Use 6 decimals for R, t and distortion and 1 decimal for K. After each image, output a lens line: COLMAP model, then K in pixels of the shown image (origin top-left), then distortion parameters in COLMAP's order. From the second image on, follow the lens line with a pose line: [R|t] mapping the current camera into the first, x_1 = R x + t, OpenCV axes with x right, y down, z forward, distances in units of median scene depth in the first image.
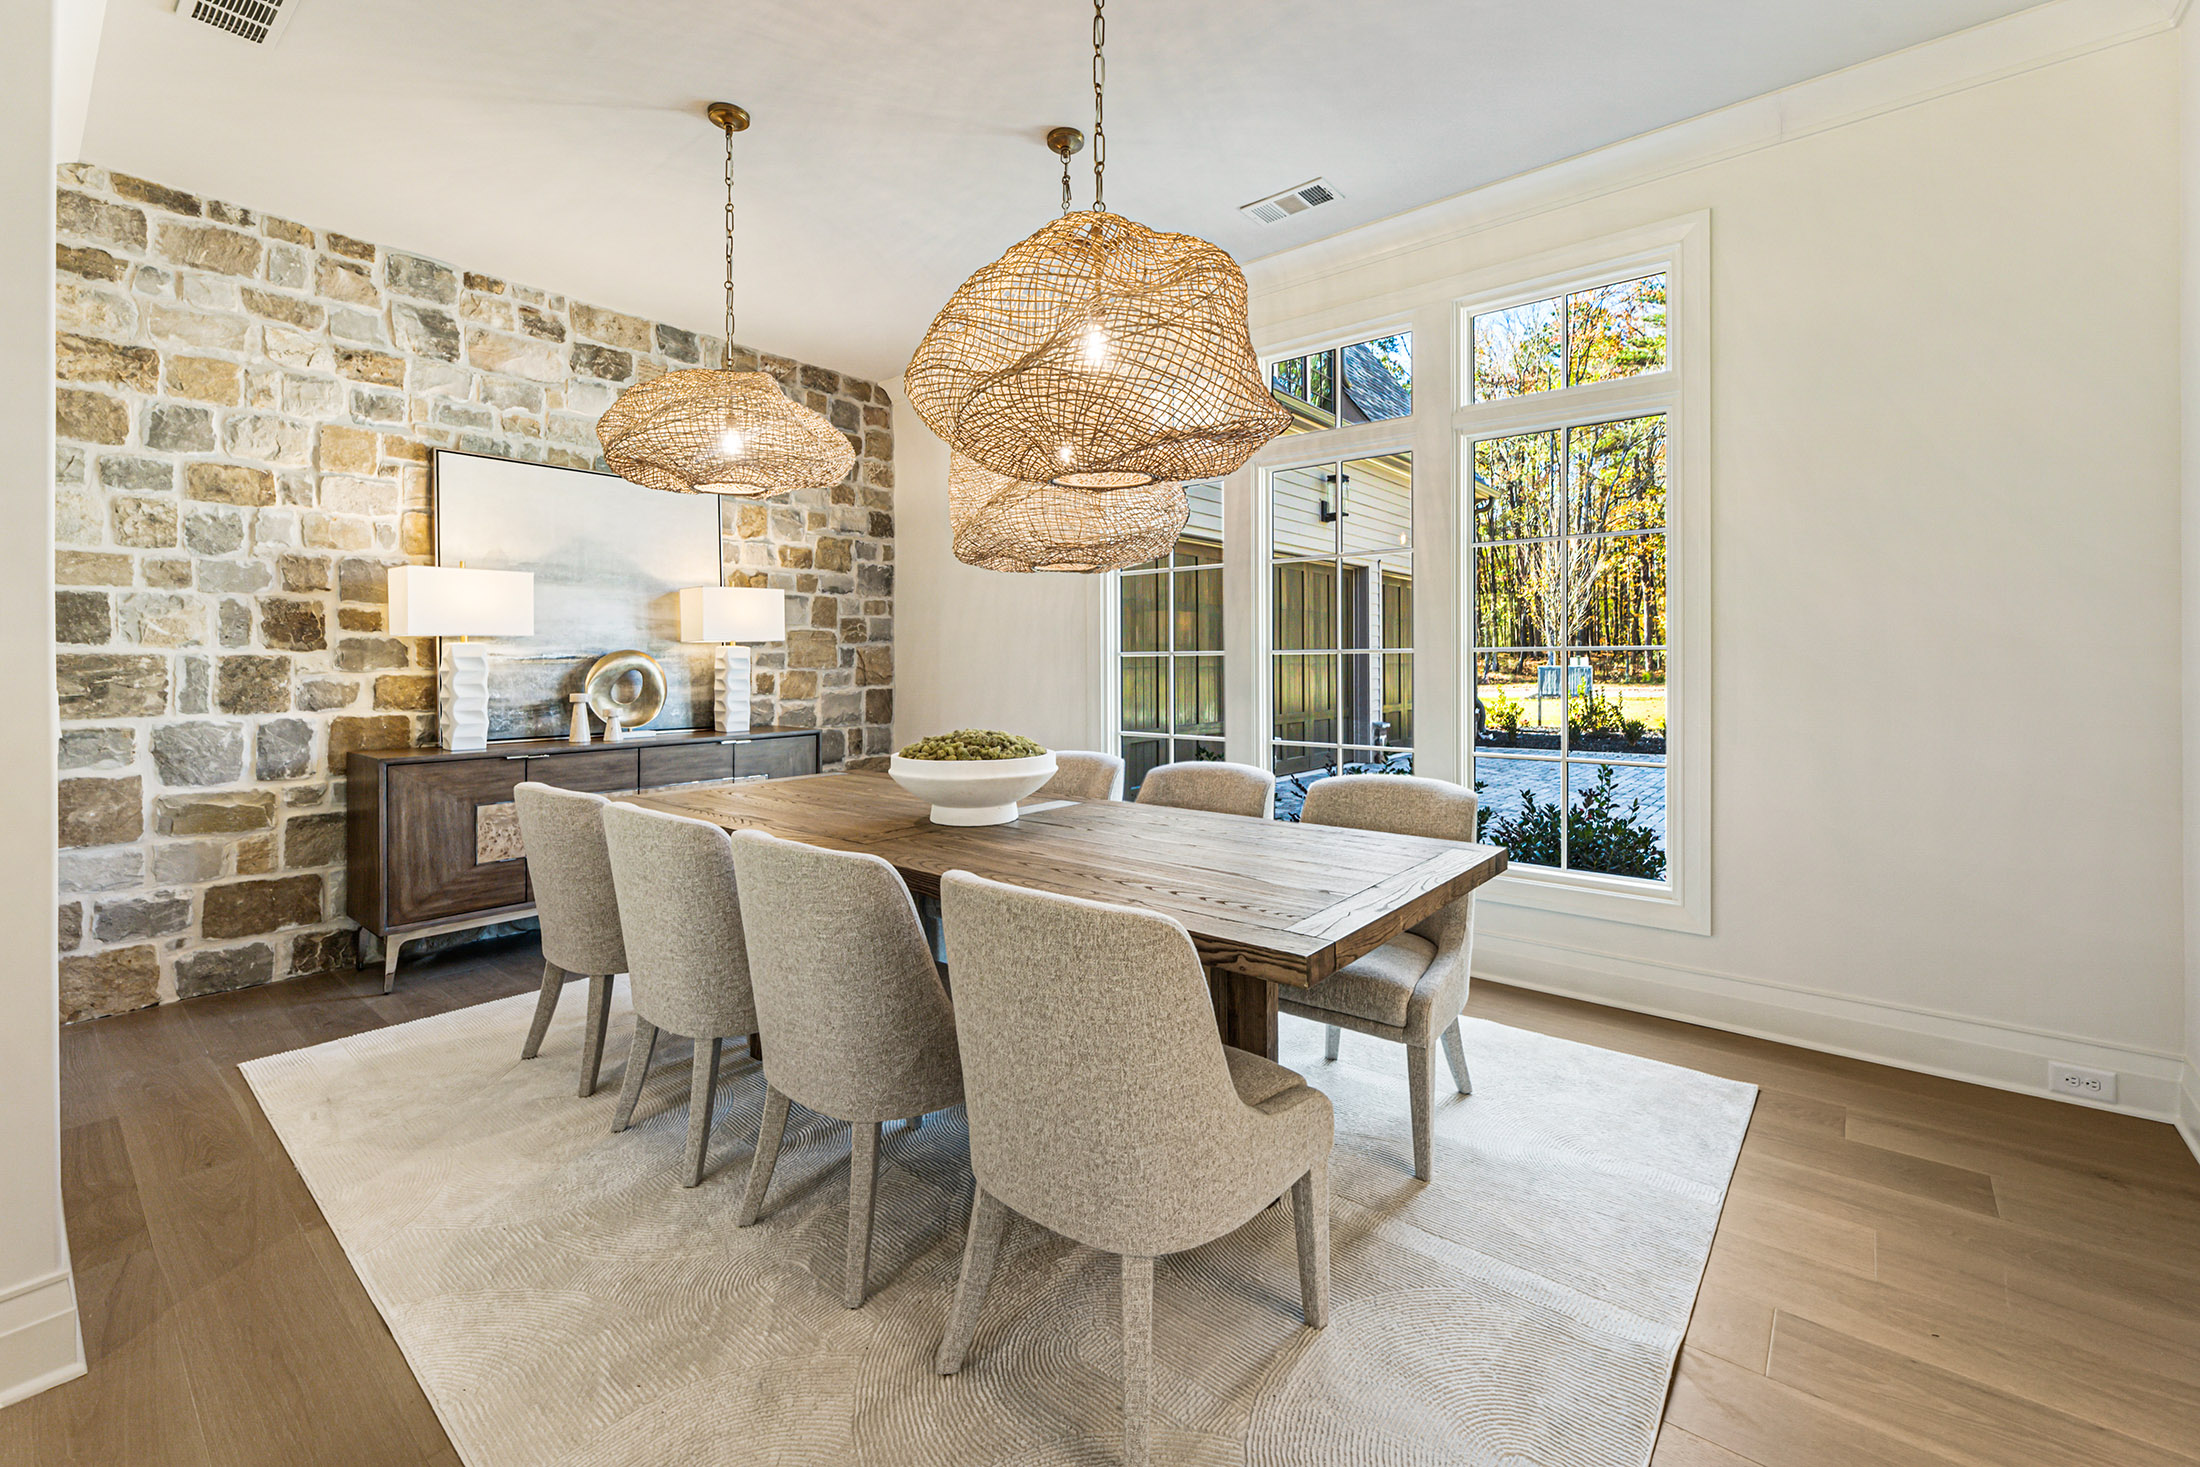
lens RADIAL K [[912.5, 0, 1105.3], [0, 912.5, 658.4], [0, 0, 1]] dist [-0.000453, -0.000205]
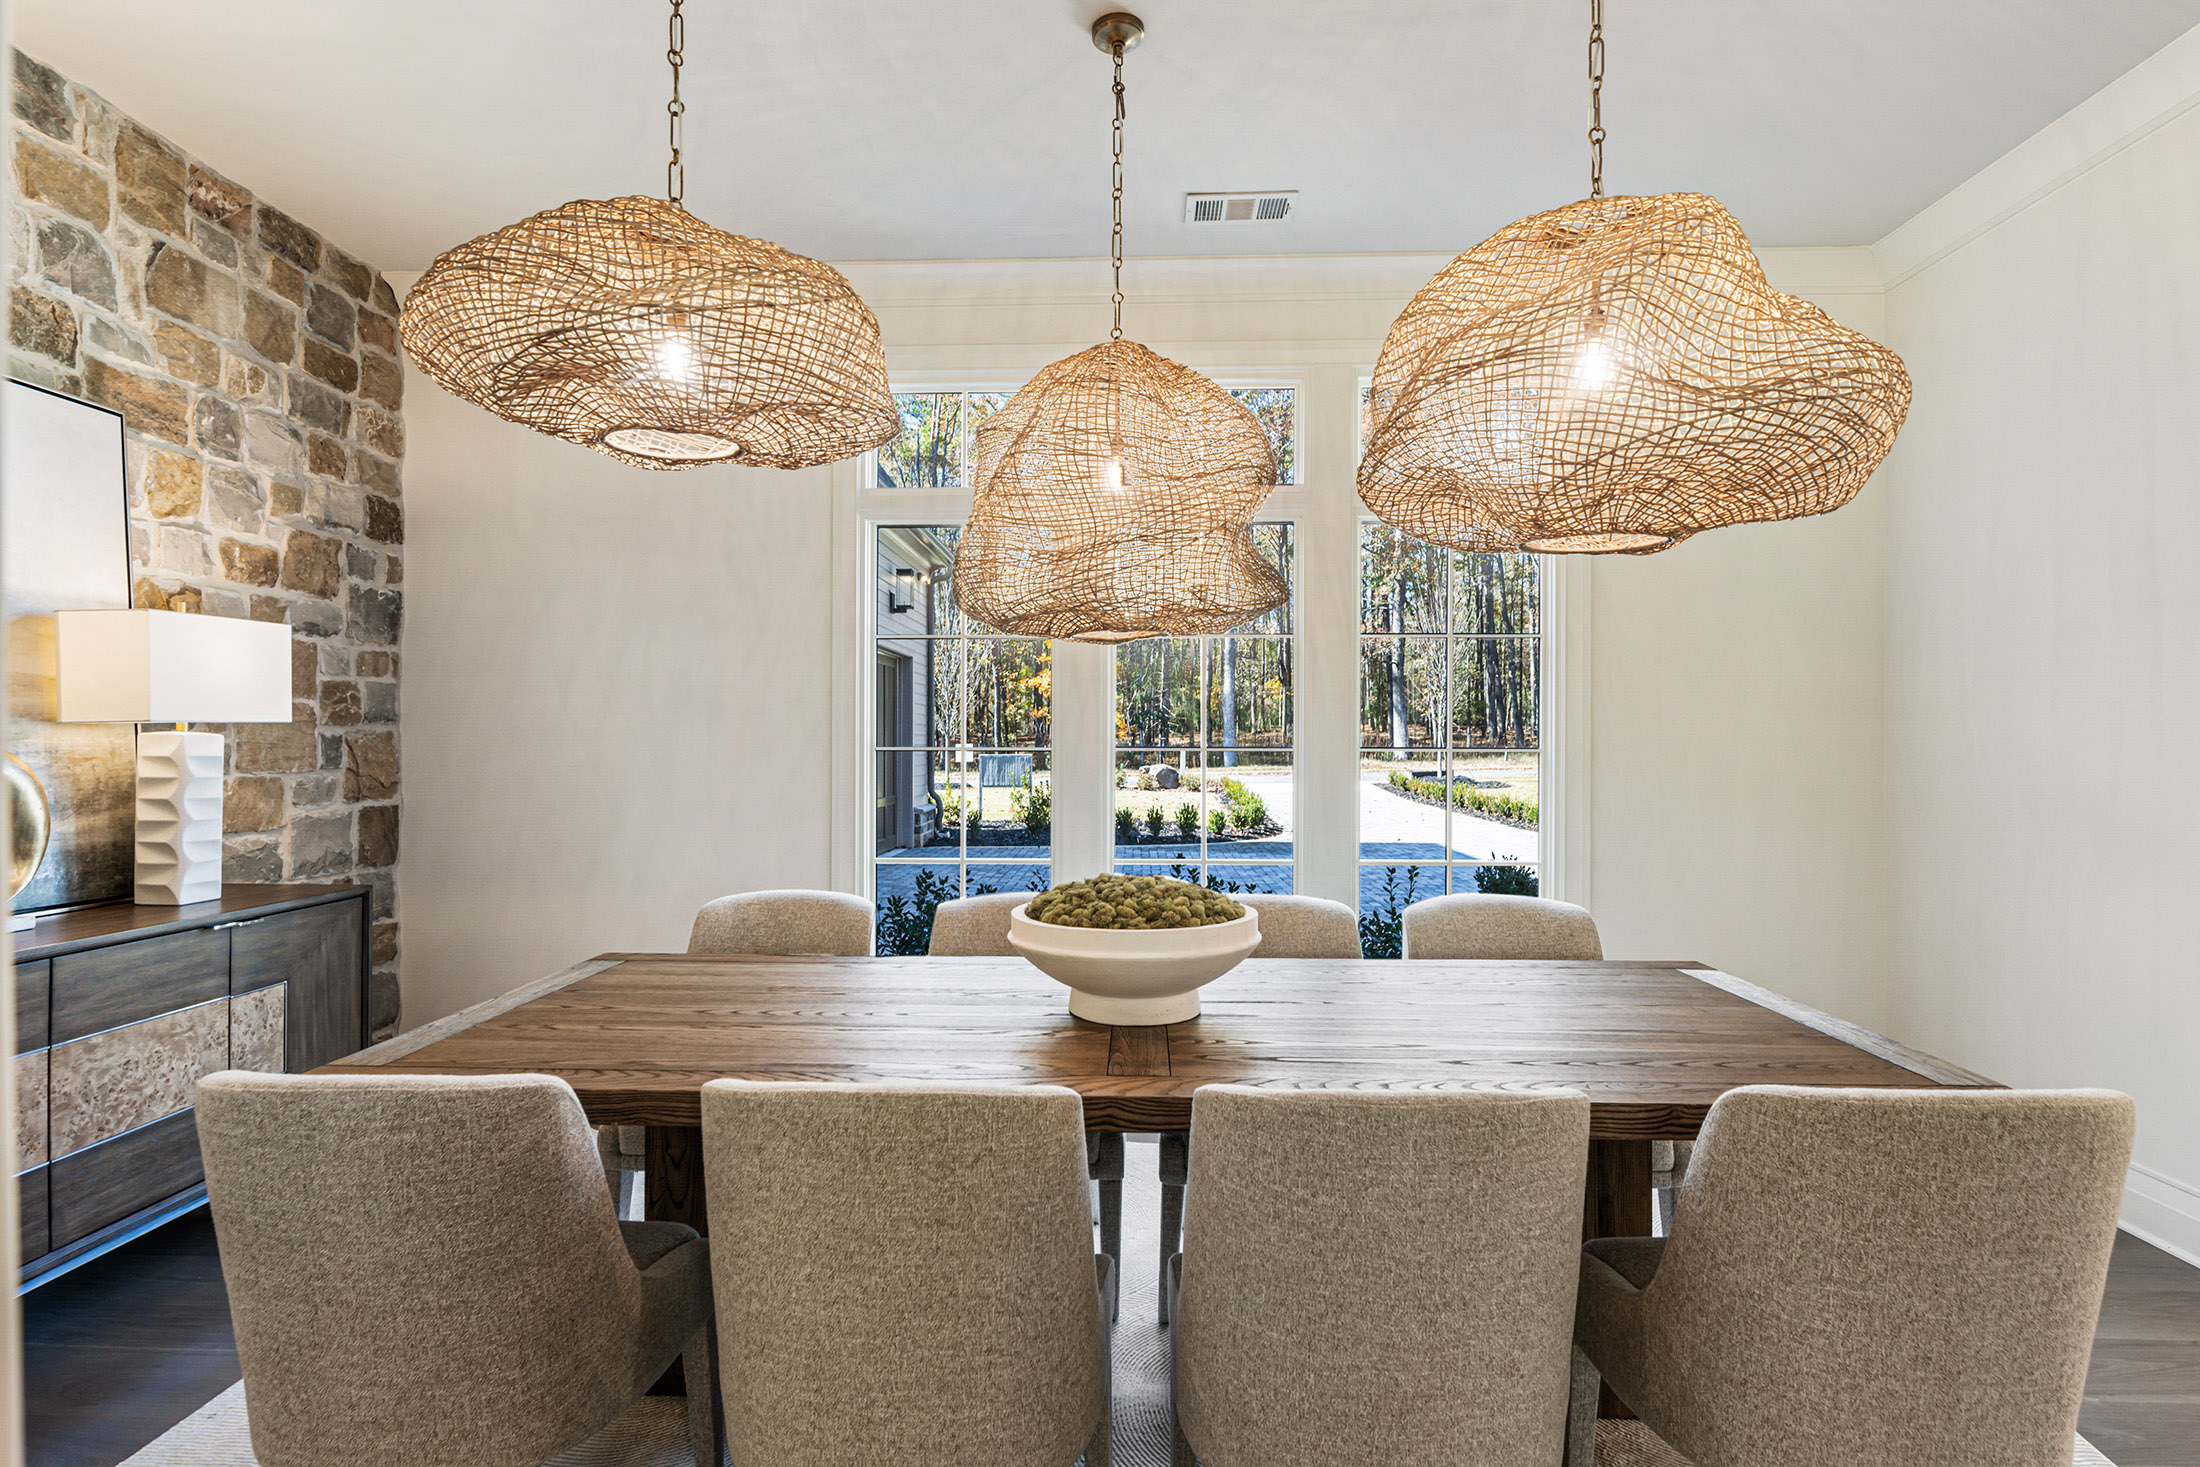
lens RADIAL K [[1094.1, 0, 1104.9], [0, 1094.1, 740.9], [0, 0, 1]] dist [-0.002355, -0.000757]
pose [[0.794239, 0.007171, 0.607563, -0.375383], [-0.006465, 0.999973, -0.003351, -0.009899], [-0.607571, -0.001266, 0.794264, 0.221046]]
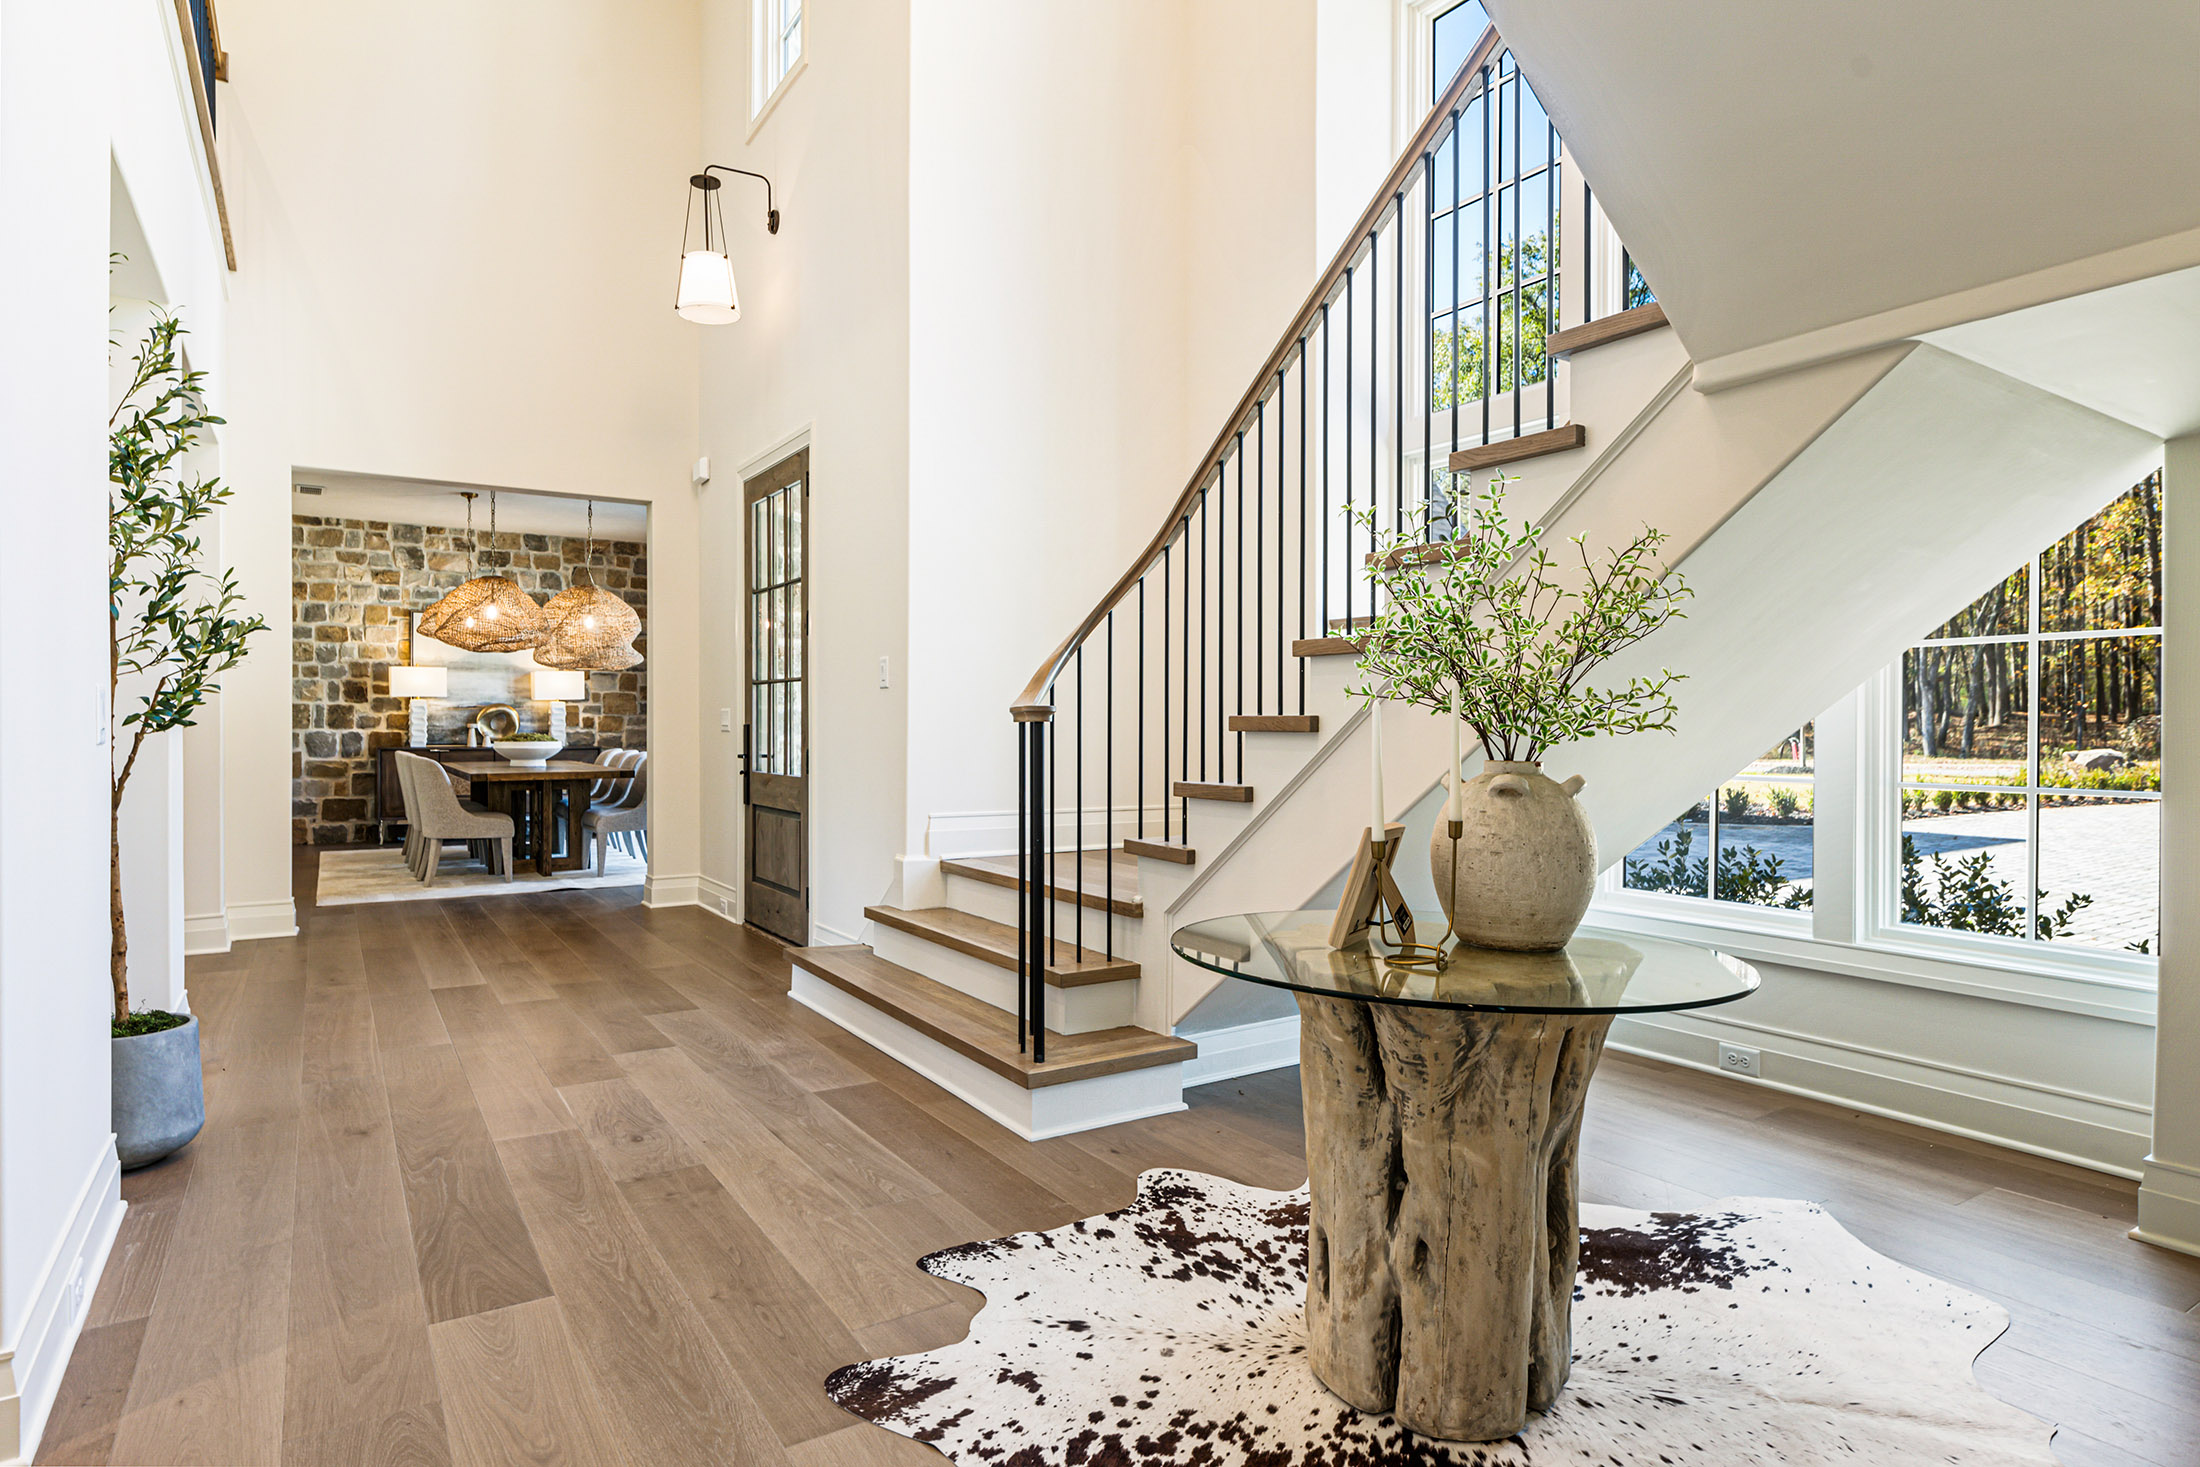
lens RADIAL K [[1193.7, 0, 1098.6], [0, 1193.7, 731.9], [0, 0, 1]] dist [-0.000043, 0.000147]
pose [[0.952431, 0.009546, -0.304605, 1.447718], [-0.007404, 0.999939, 0.008185, 0.021122], [0.304665, -0.005541, 0.952443, -1.041202]]
